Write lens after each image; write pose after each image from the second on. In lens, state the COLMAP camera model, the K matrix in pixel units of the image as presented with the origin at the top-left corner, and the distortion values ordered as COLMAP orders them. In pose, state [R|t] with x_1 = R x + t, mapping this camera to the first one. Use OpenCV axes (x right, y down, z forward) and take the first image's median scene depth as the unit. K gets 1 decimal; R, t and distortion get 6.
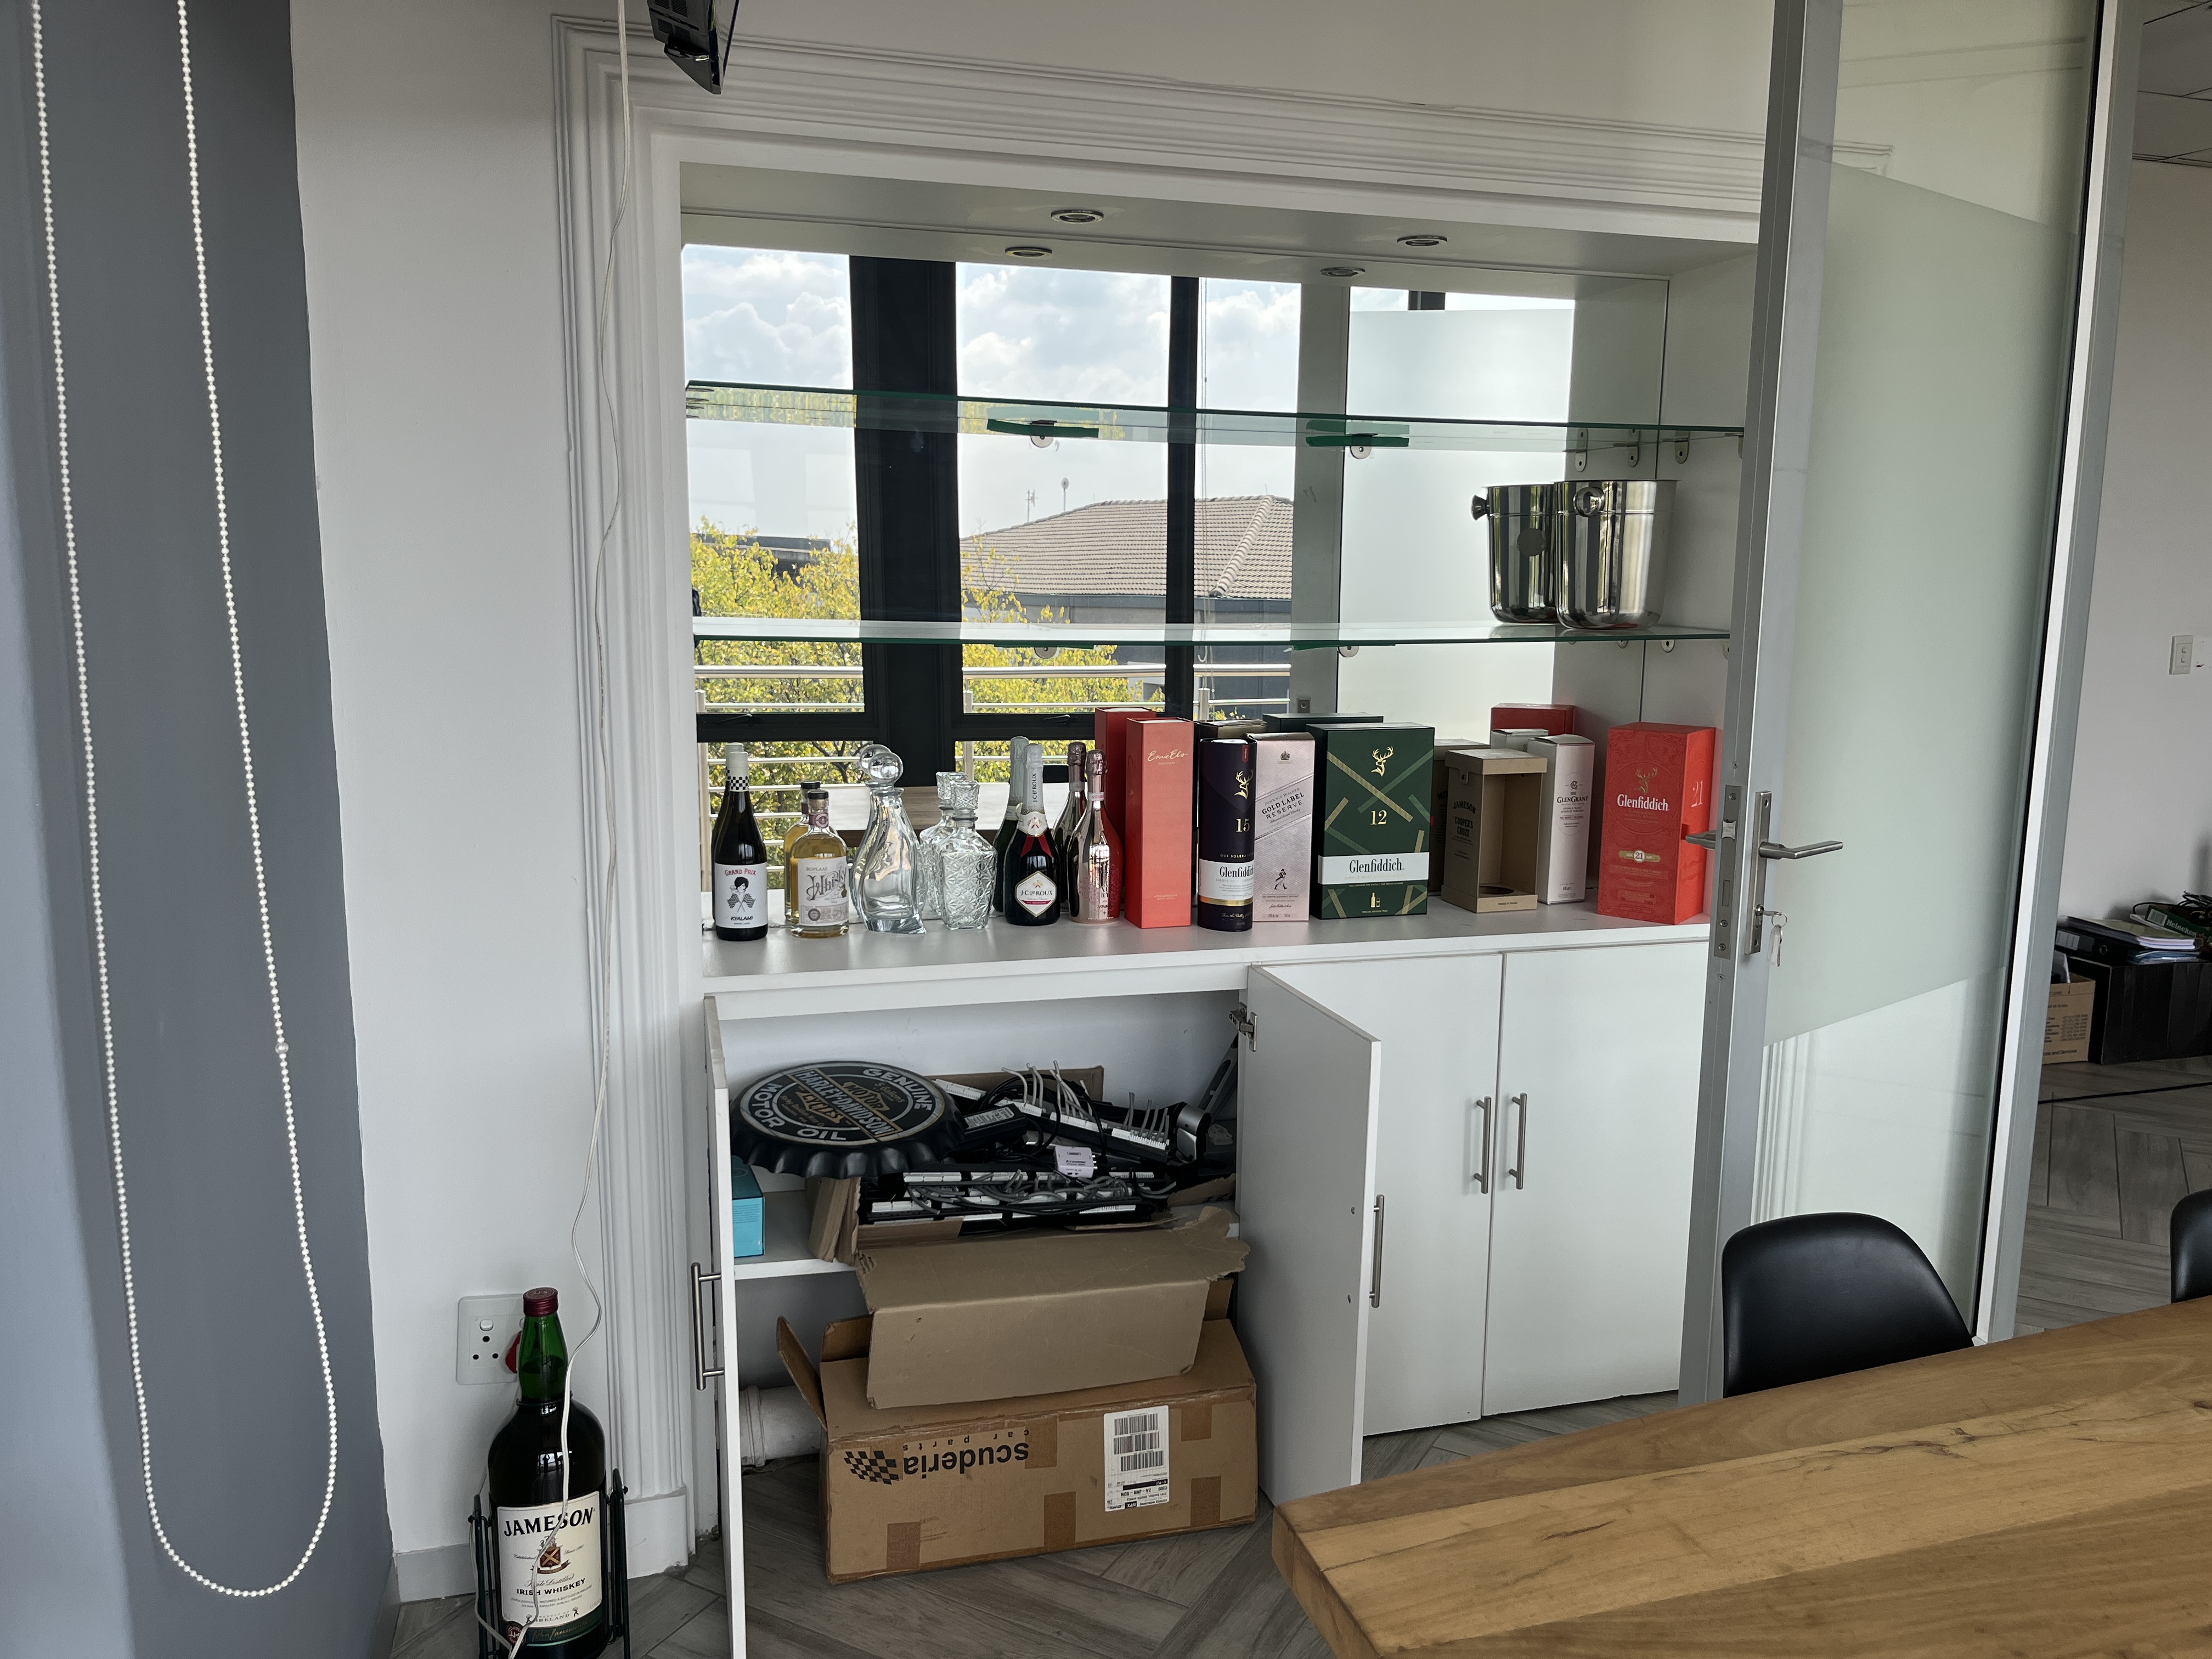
lens RADIAL K [[1674.7, 0, 1117.0], [0, 1674.7, 826.4], [0, 0, 1]] dist [0.024108, -0.007695]
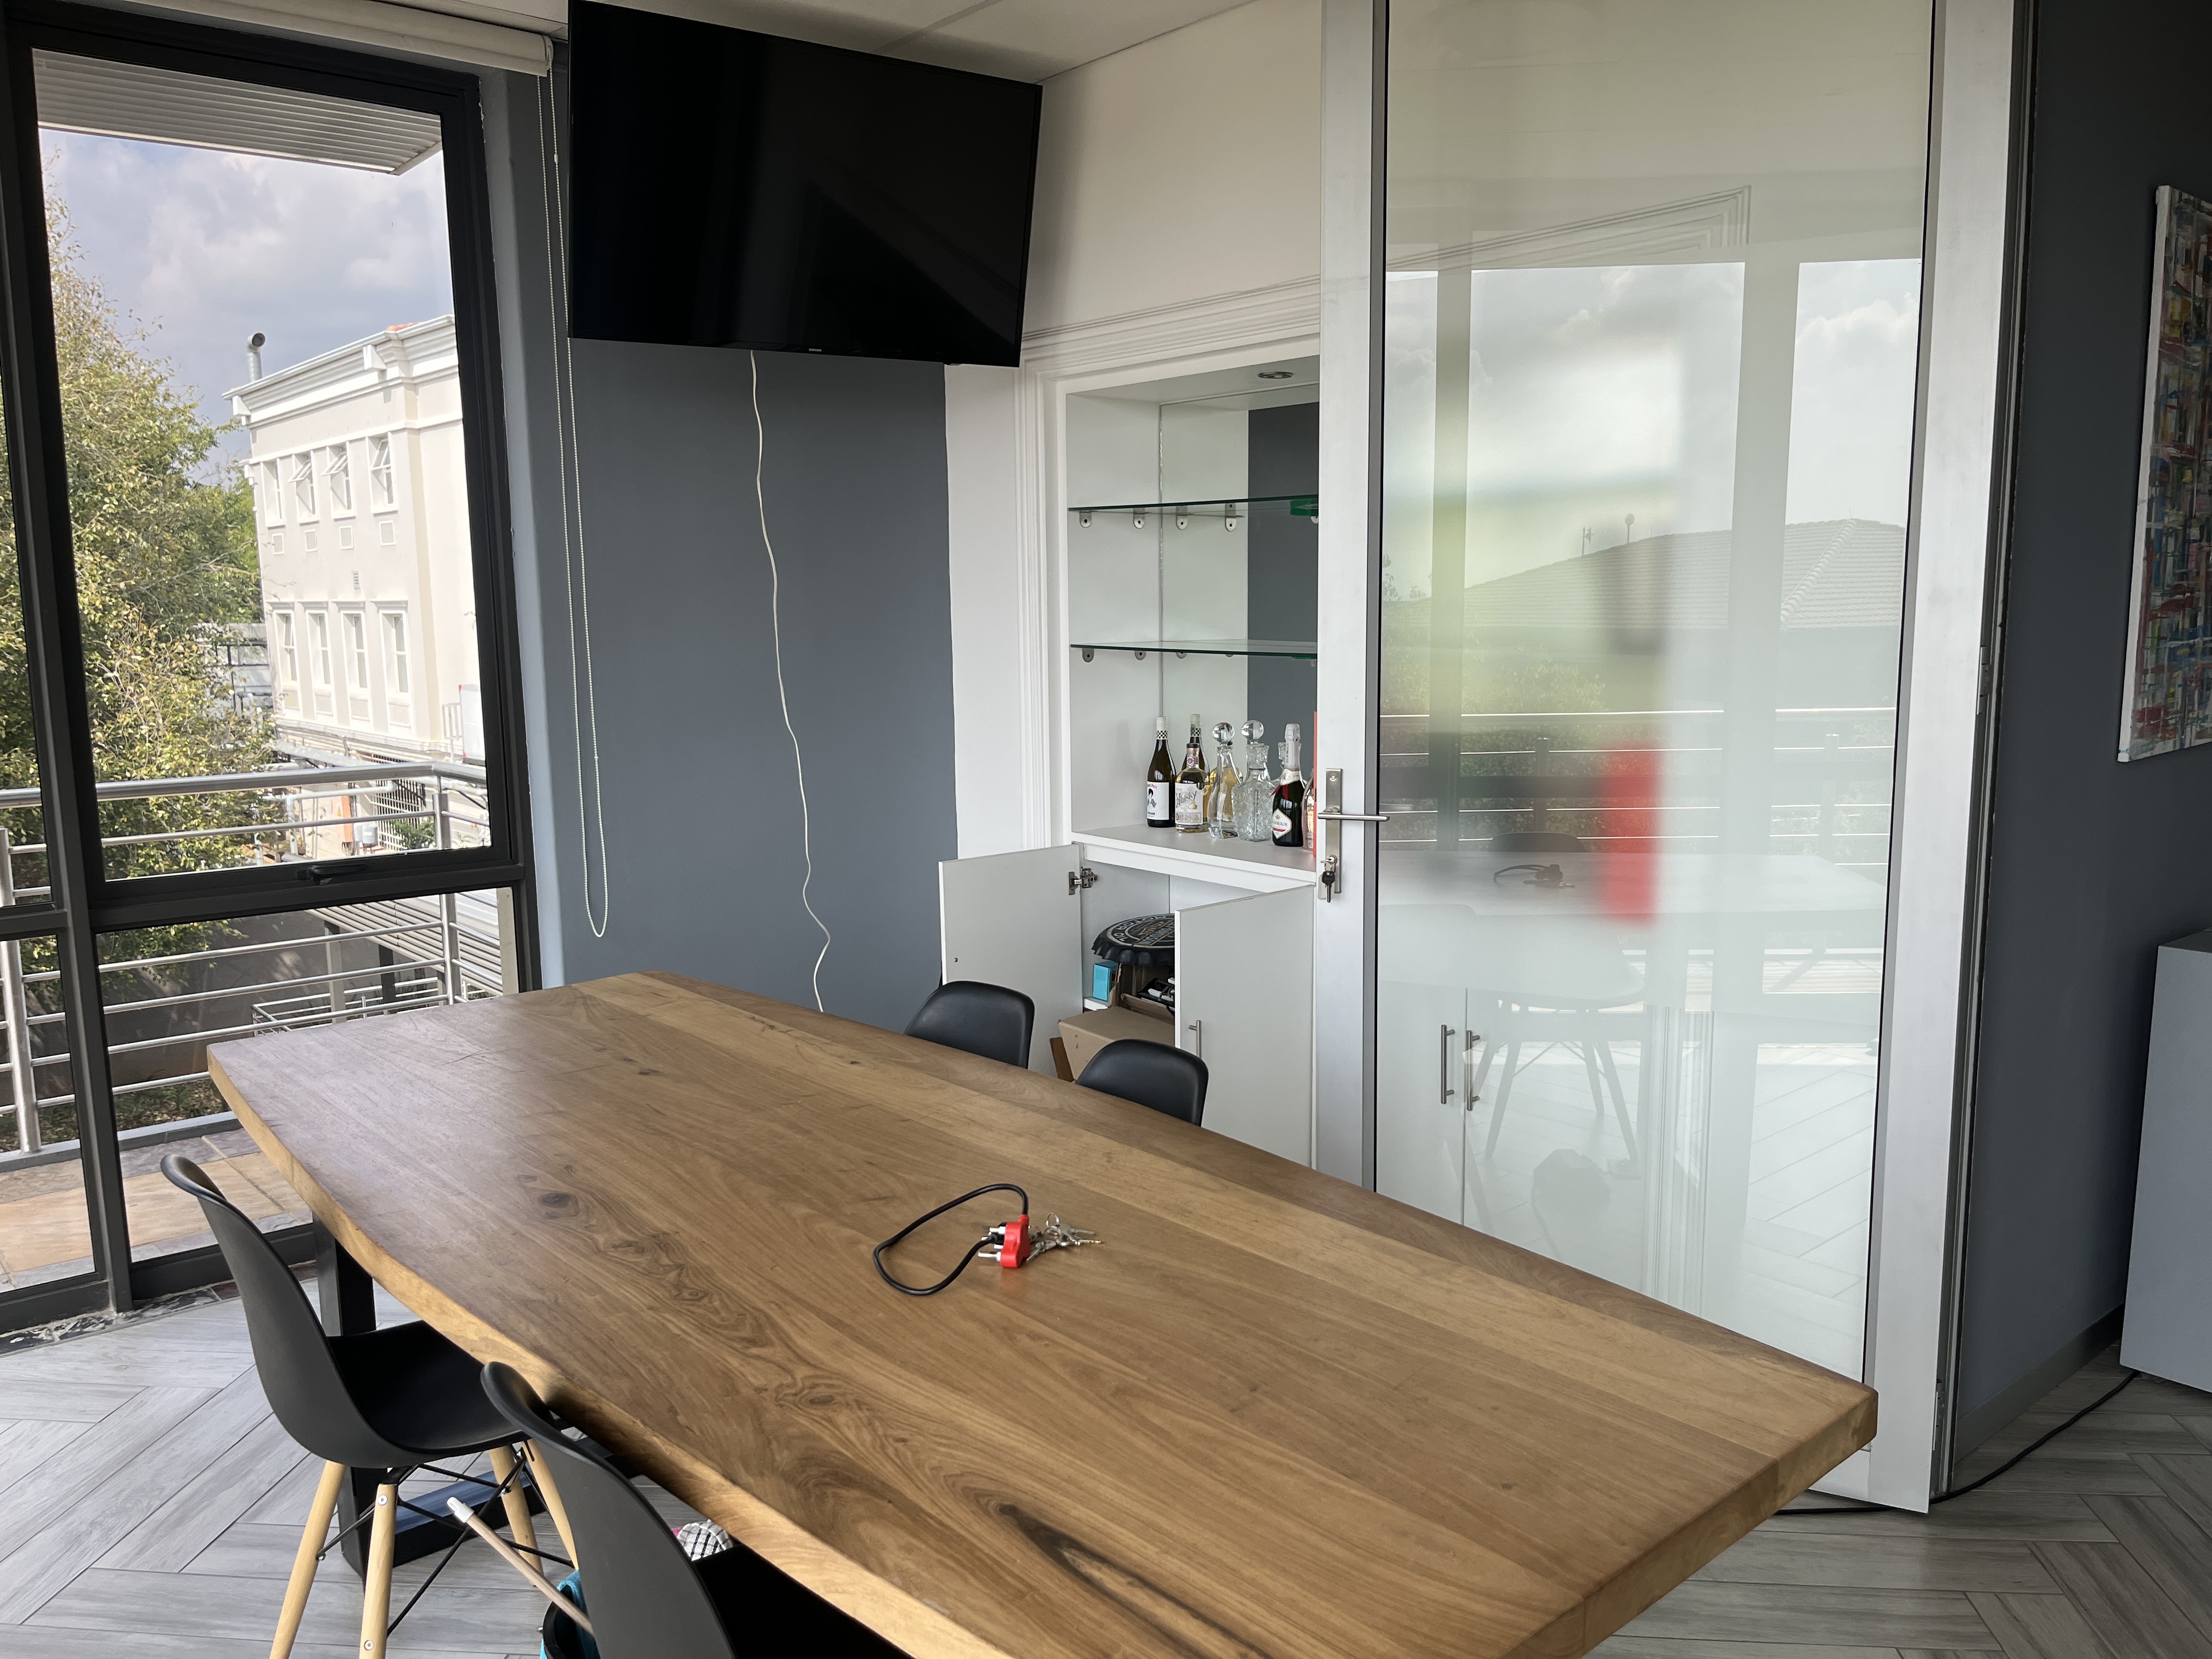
lens RADIAL K [[1674.7, 0, 1117.0], [0, 1674.7, 826.4], [0, 0, 1]] dist [0.024108, -0.007695]
pose [[0.402819, 0.106810, -0.909026, 1.338223], [-0.135132, 0.989224, 0.056352, -0.023450], [0.905249, 0.100139, 0.412912, 0.283597]]
